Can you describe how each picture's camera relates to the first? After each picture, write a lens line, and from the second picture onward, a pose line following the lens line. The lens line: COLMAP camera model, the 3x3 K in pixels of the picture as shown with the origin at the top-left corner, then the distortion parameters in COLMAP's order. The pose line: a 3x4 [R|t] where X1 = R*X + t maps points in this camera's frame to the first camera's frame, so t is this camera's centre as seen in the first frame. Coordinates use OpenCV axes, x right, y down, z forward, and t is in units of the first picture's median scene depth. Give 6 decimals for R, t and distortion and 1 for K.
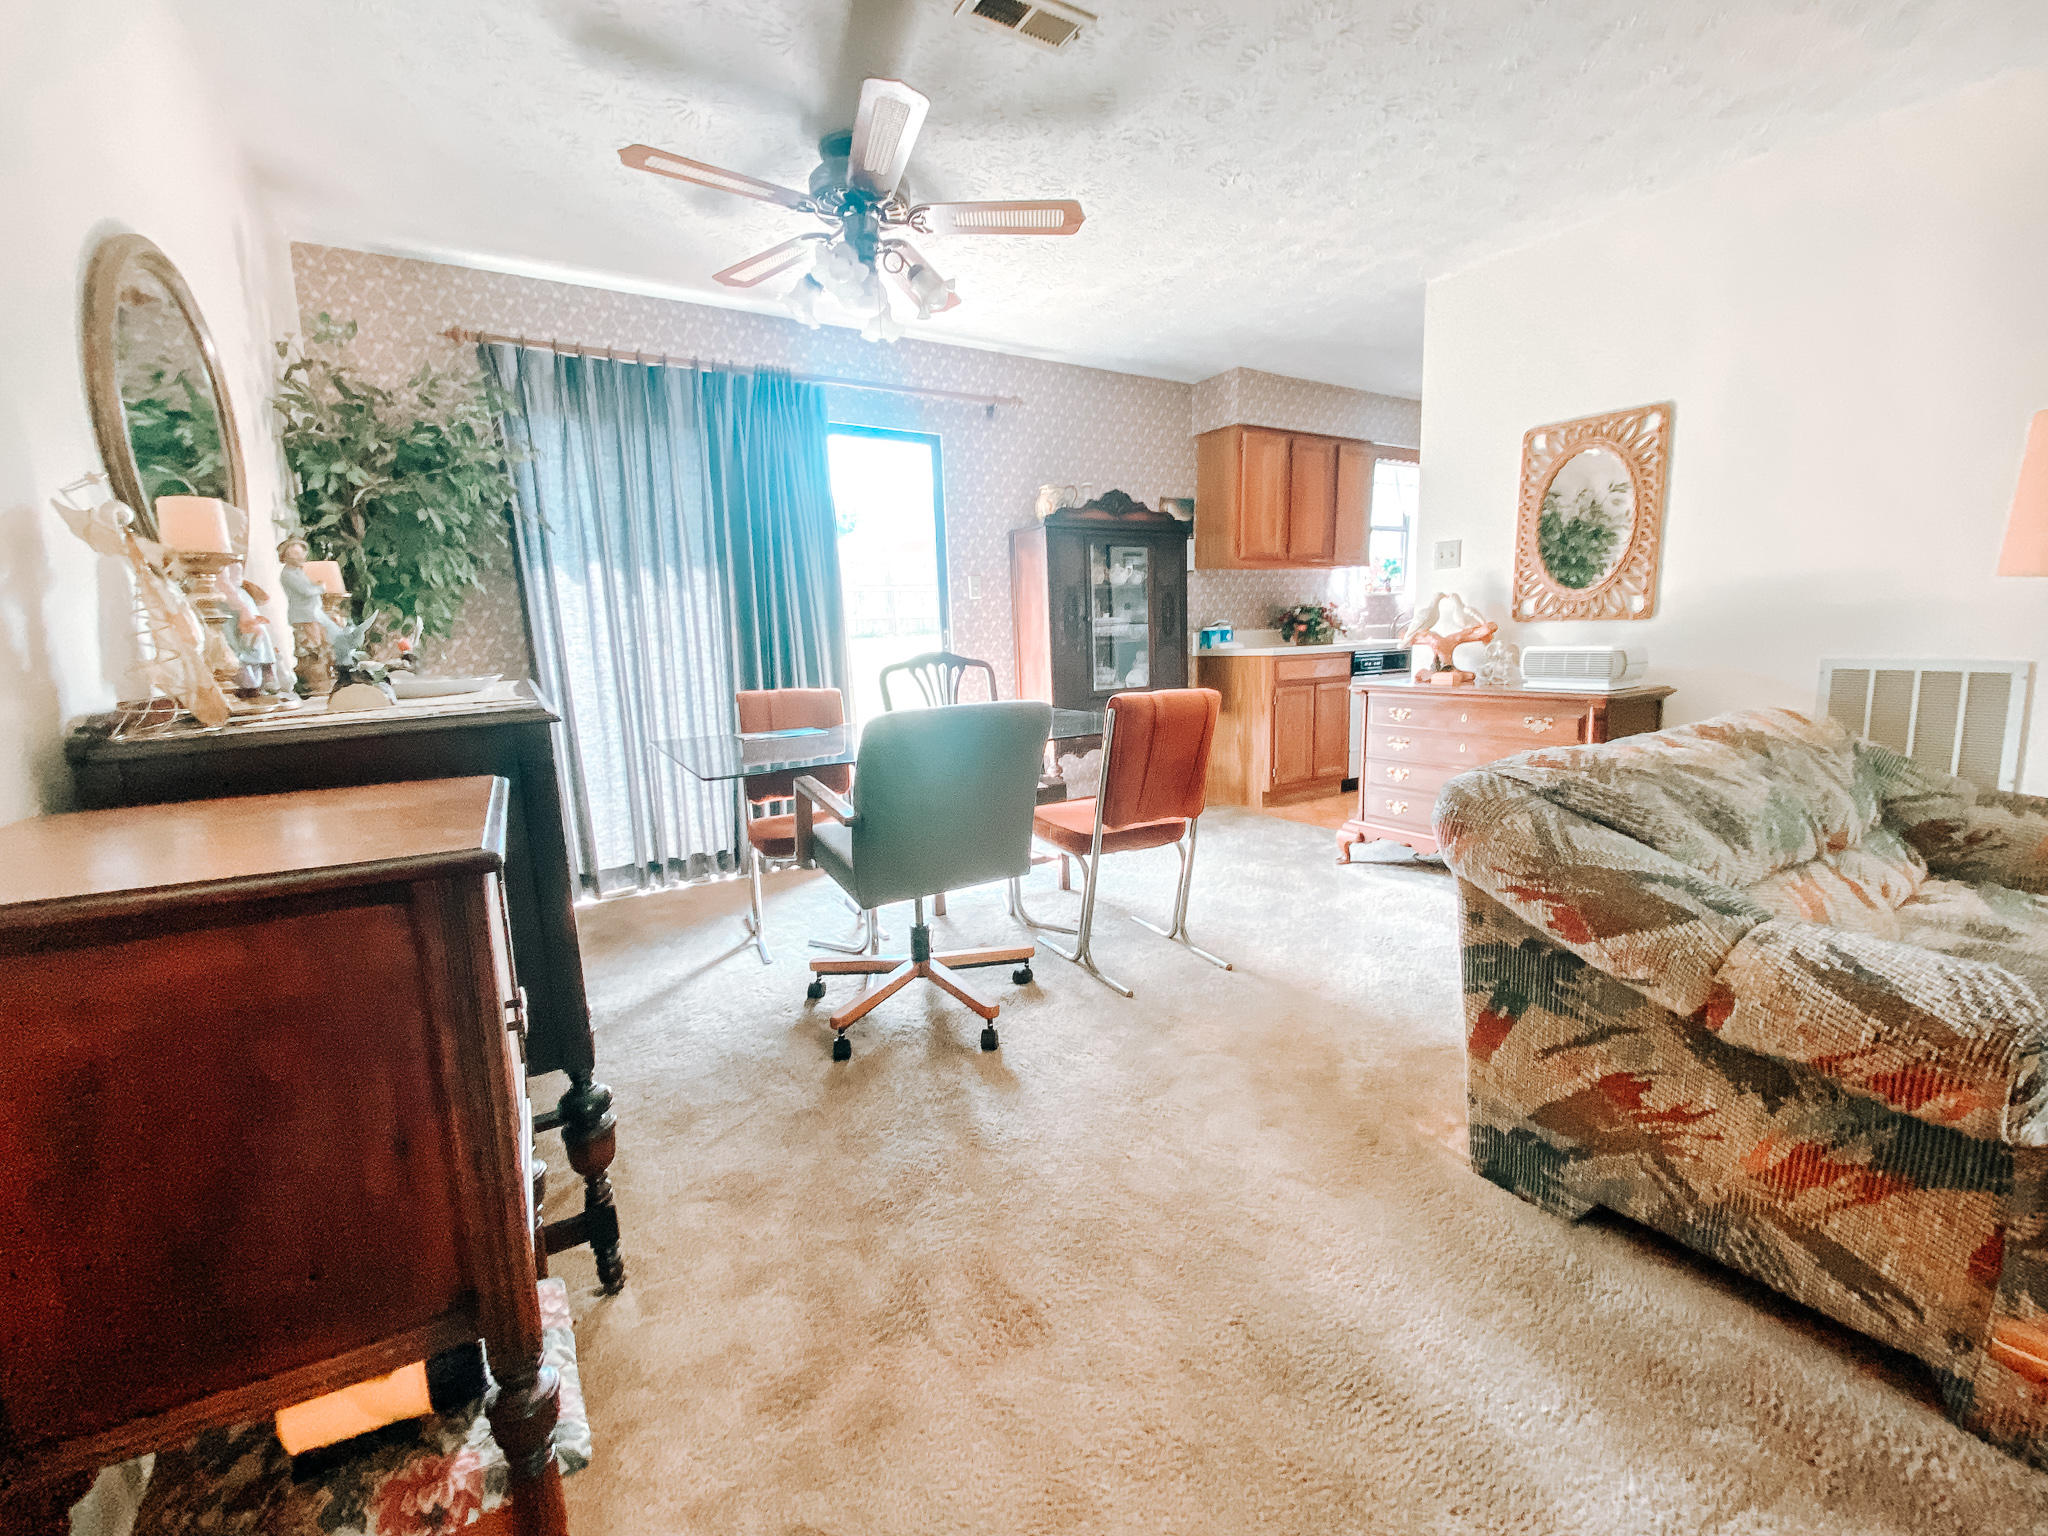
lens RADIAL K [[844.0, 0, 1017.1], [0, 844.0, 773.1], [0, 0, 1]] dist [0.034673, -0.026680]
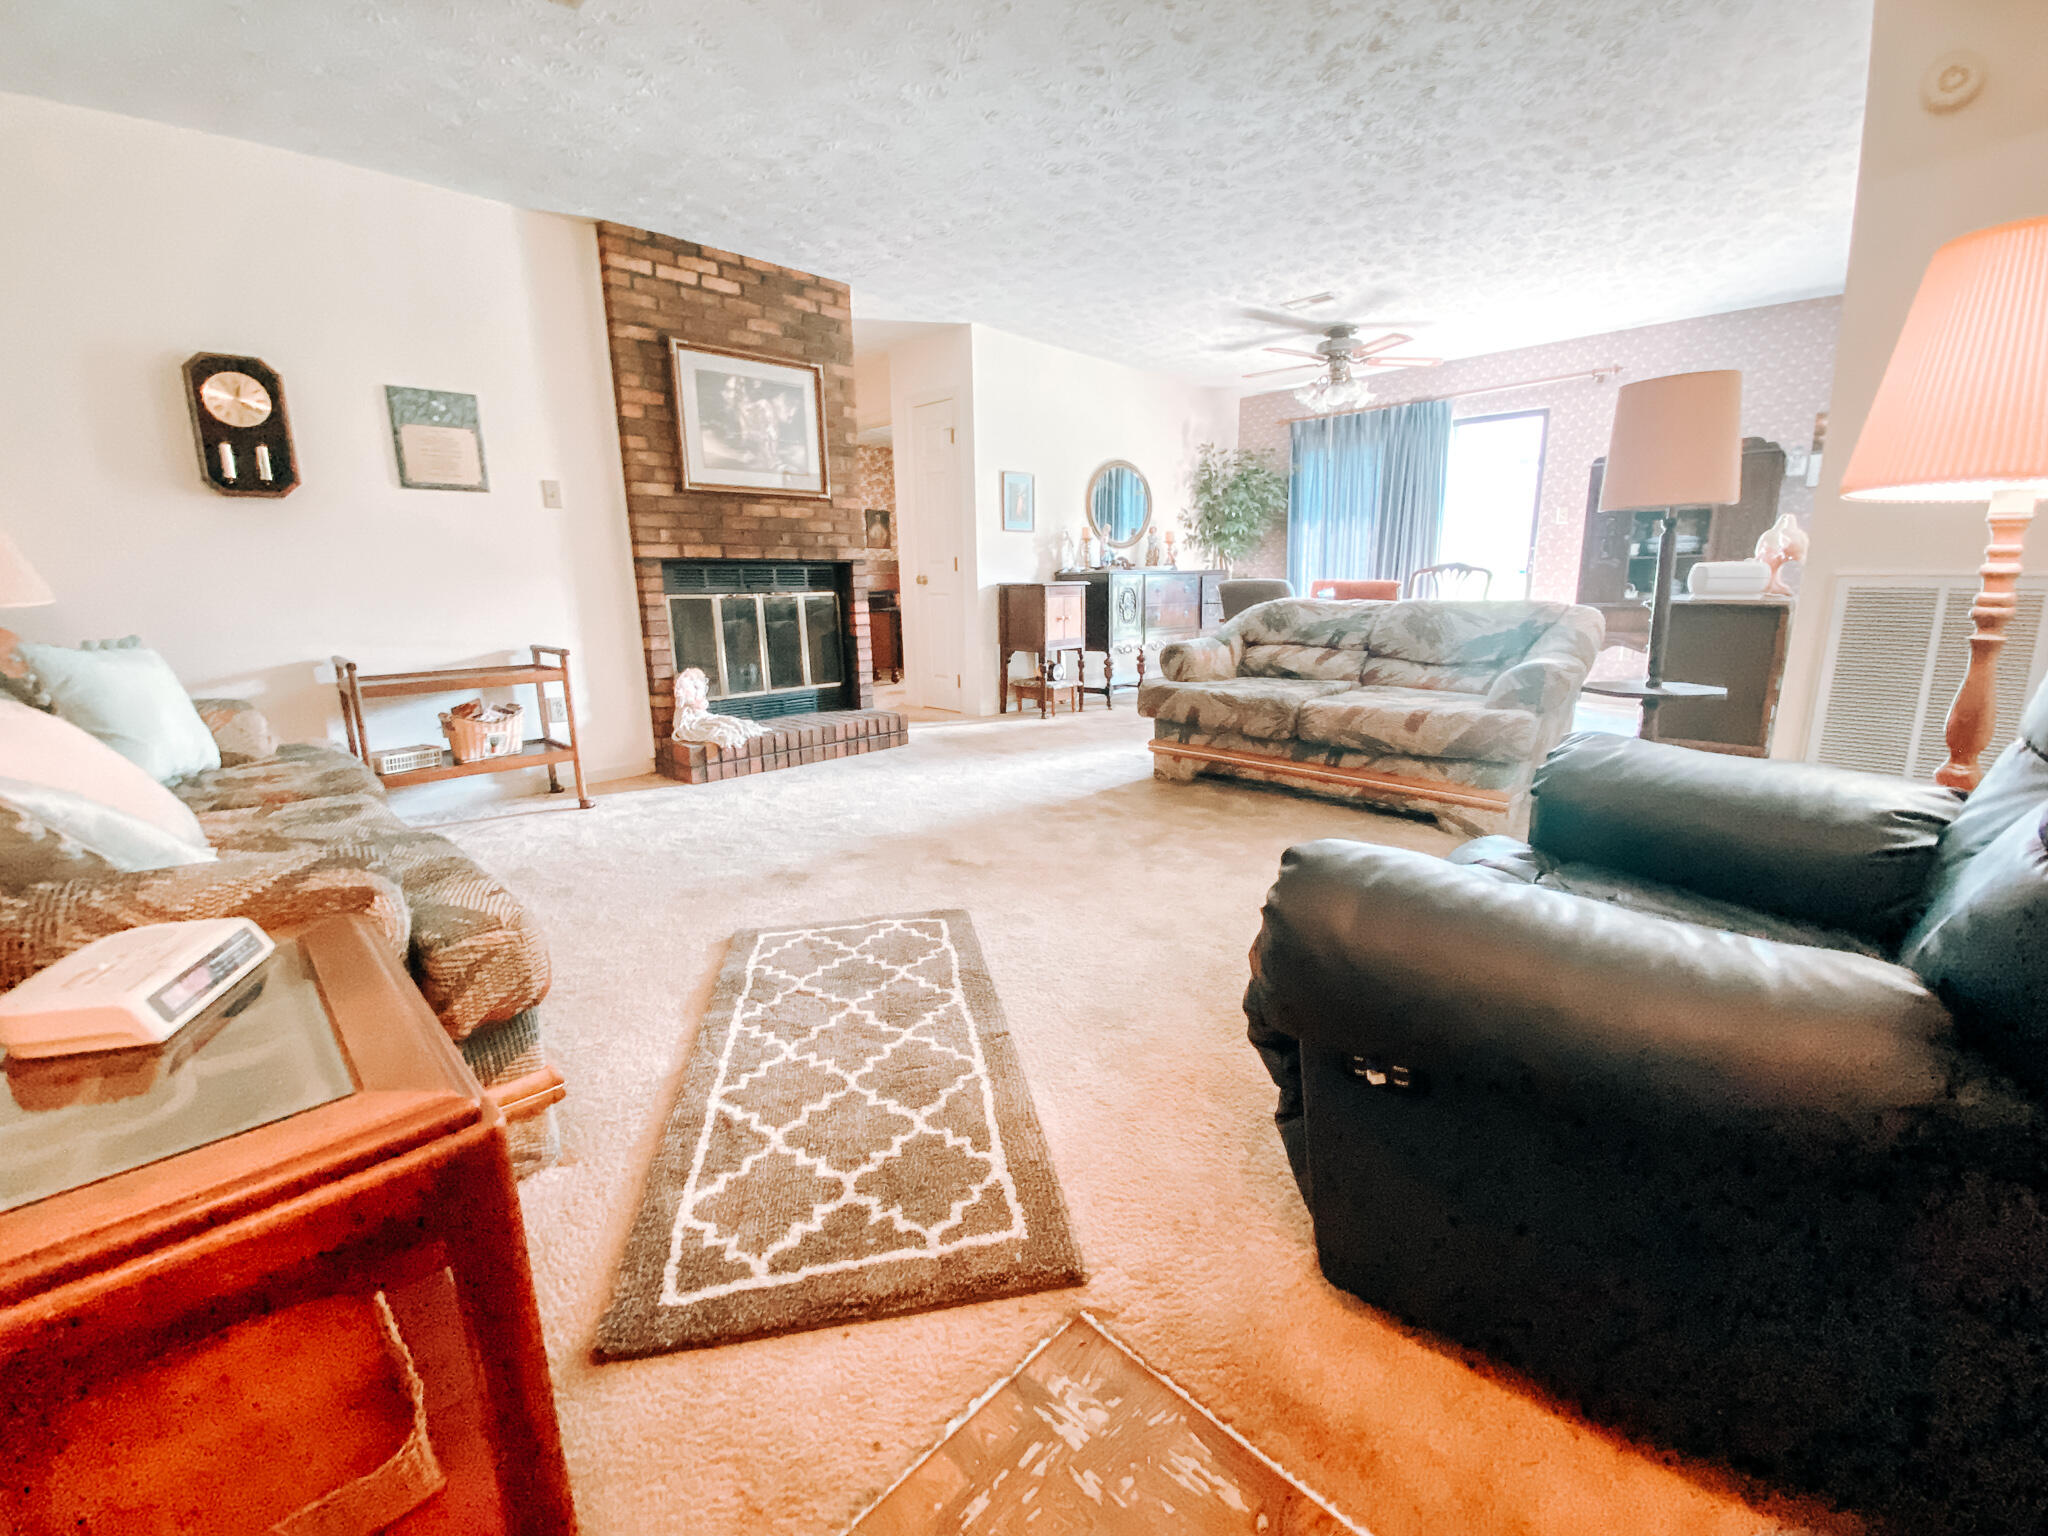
lens RADIAL K [[844.0, 0, 1017.1], [0, 844.0, 773.1], [0, 0, 1]] dist [0.034673, -0.026680]
pose [[0.246981, 0.244688, -0.937619, 1.616105], [-0.155976, 0.965016, 0.210751, 0.040074], [0.956385, 0.094195, 0.276506, -0.255636]]
